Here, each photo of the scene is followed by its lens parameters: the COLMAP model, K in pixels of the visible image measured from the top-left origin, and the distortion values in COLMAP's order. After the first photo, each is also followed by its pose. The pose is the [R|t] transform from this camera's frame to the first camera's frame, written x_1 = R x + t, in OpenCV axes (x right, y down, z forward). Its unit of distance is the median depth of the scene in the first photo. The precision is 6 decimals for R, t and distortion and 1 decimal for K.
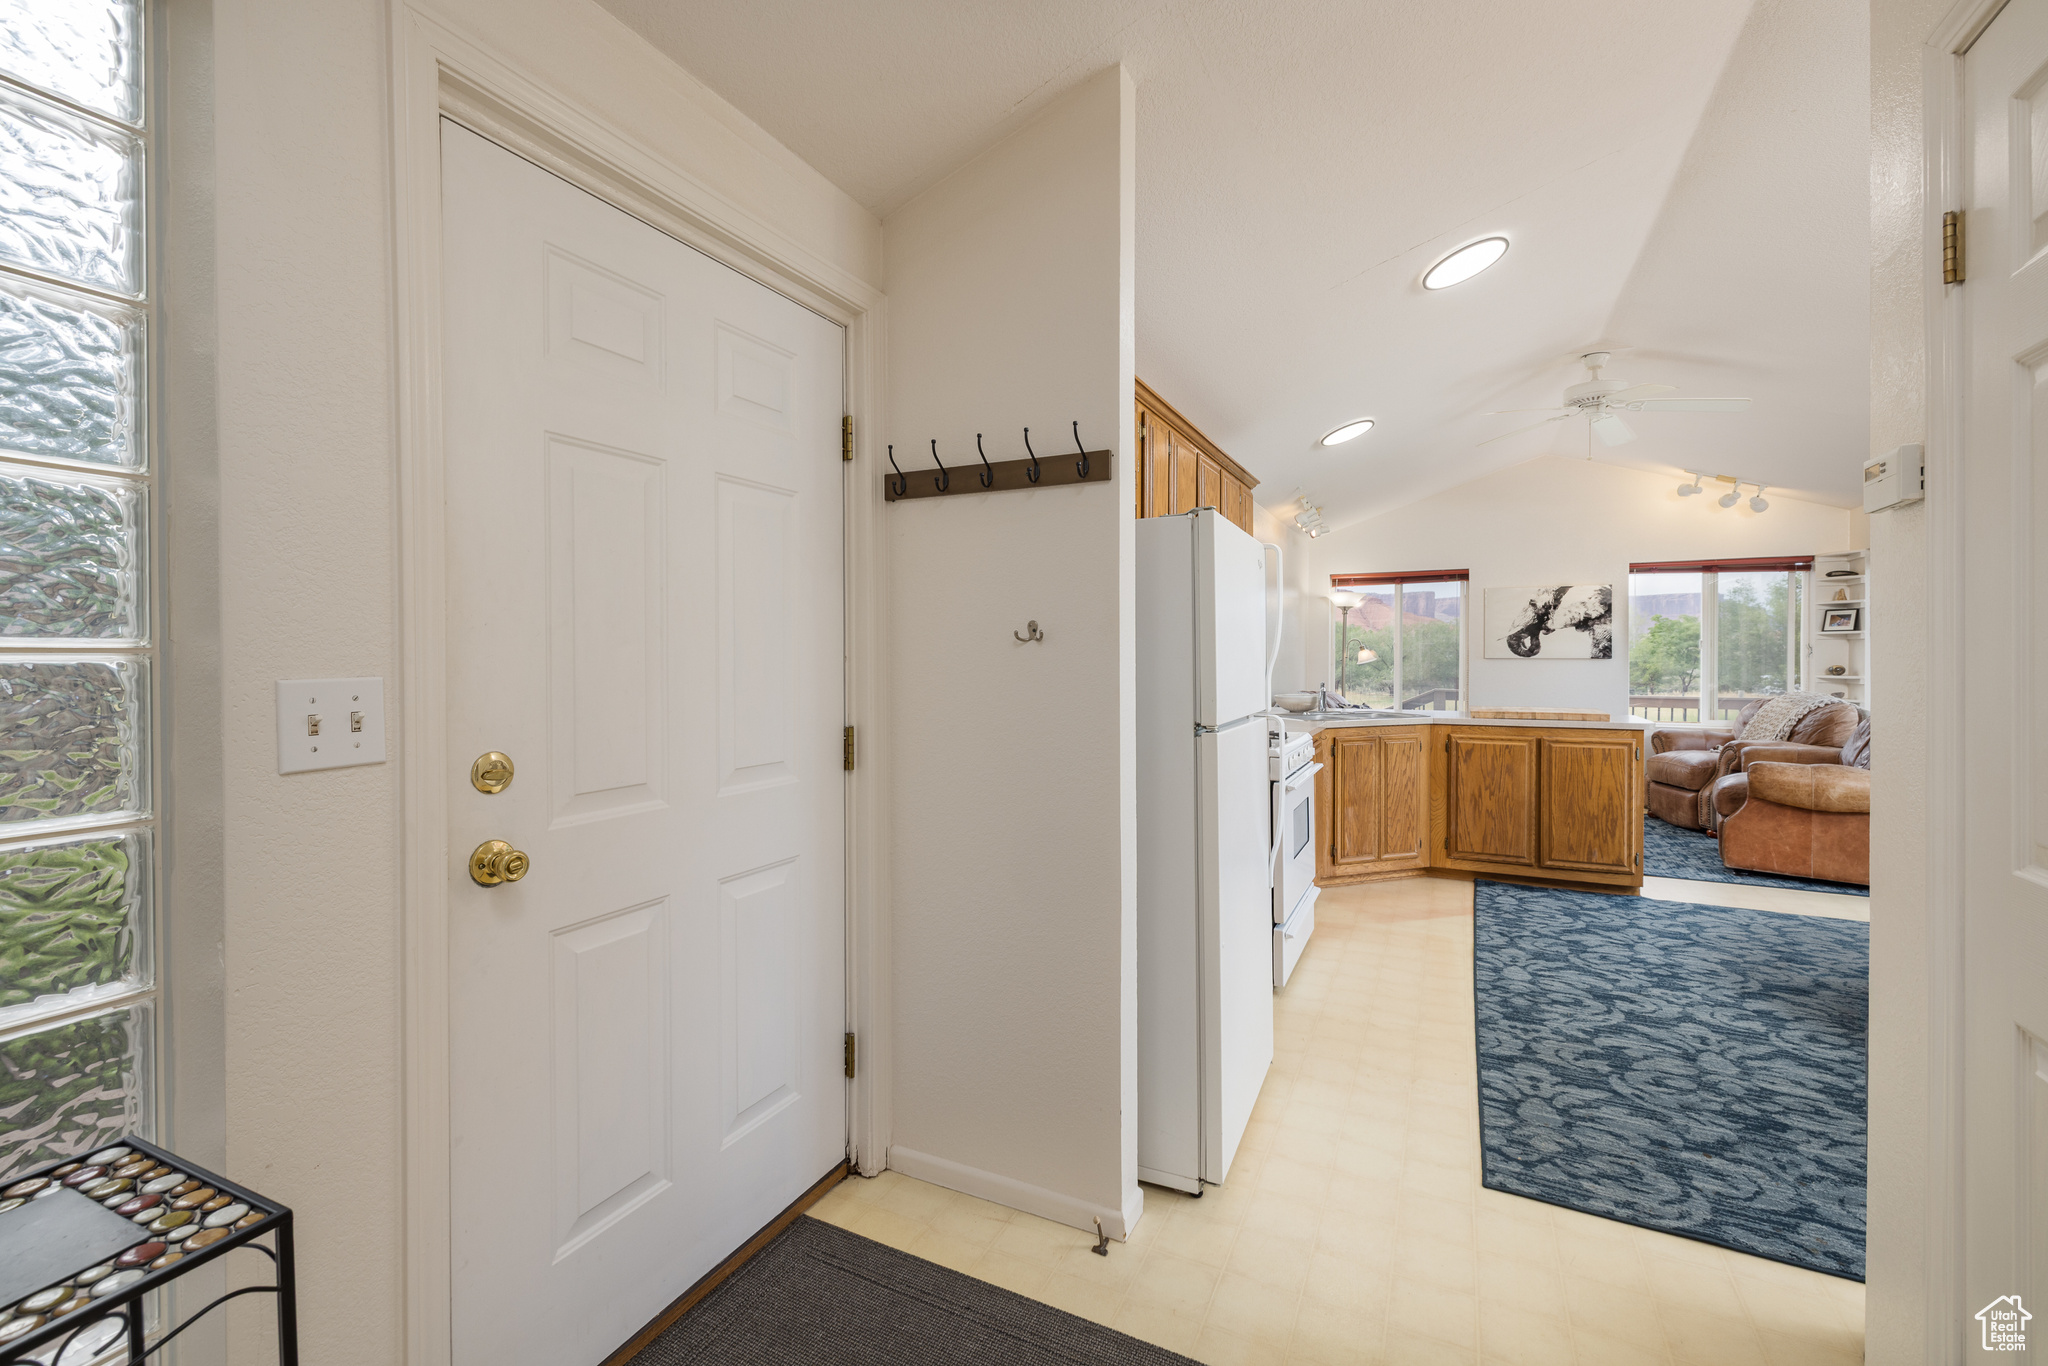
lens RADIAL K [[854.8, 0, 1014.0], [0, 854.8, 662.0], [0, 0, 1]] dist [0.001342, 0.000742]
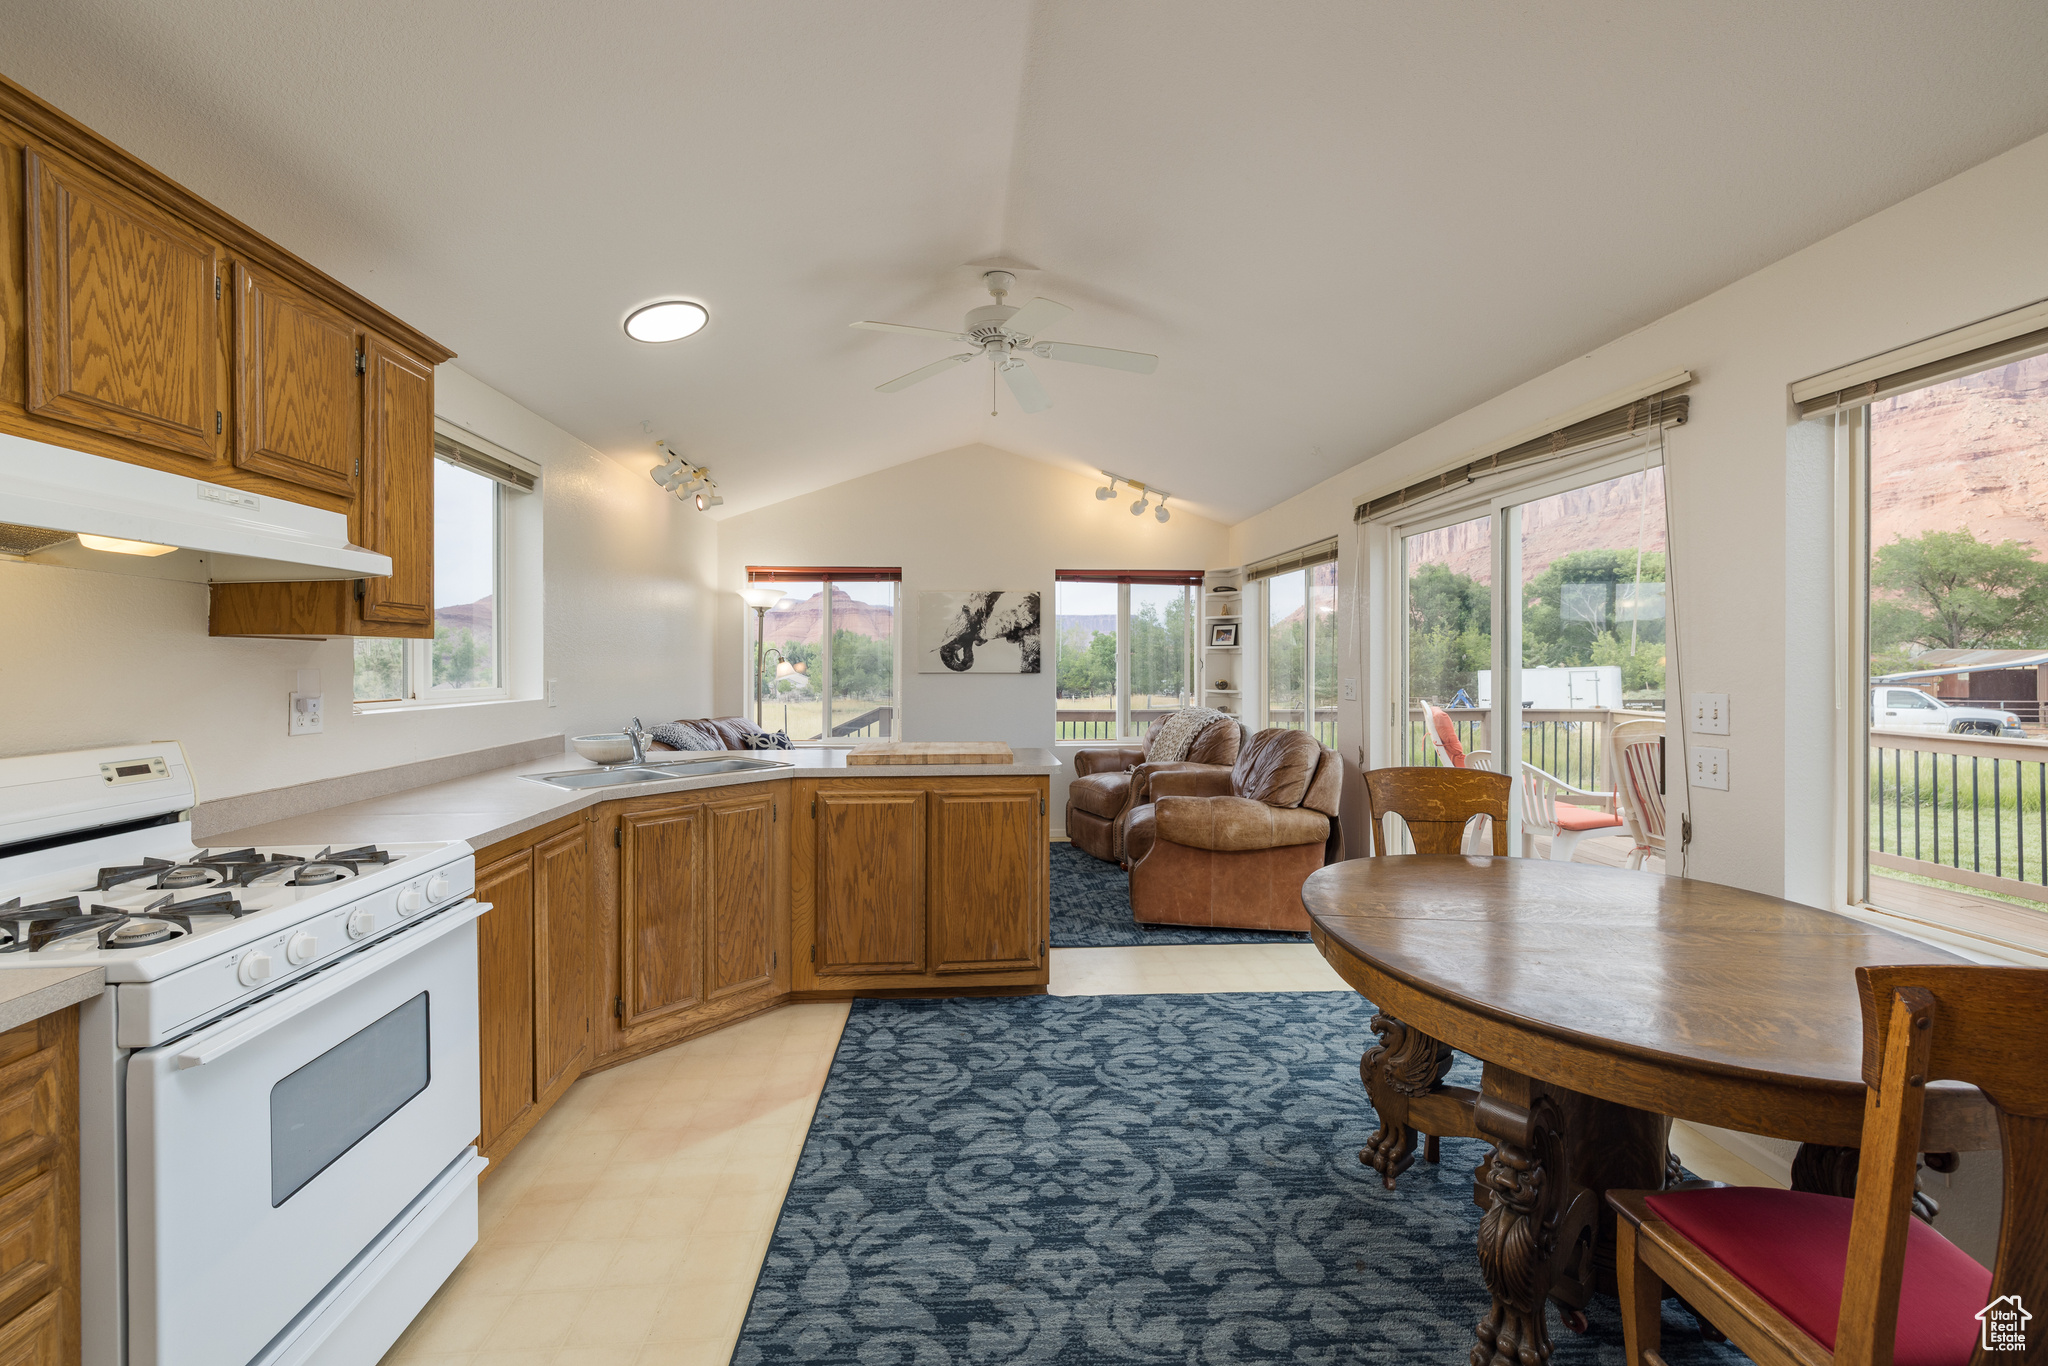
lens RADIAL K [[854.8, 0, 1025.6], [0, 854.8, 669.5], [0, 0, 1]] dist [0.001342, 0.000742]
pose [[0.846946, -0.002461, 0.531674, 0.296868], [0.002832, 0.999996, 0.000116, -0.011446], [-0.531672, 0.001407, 0.846949, 0.348987]]
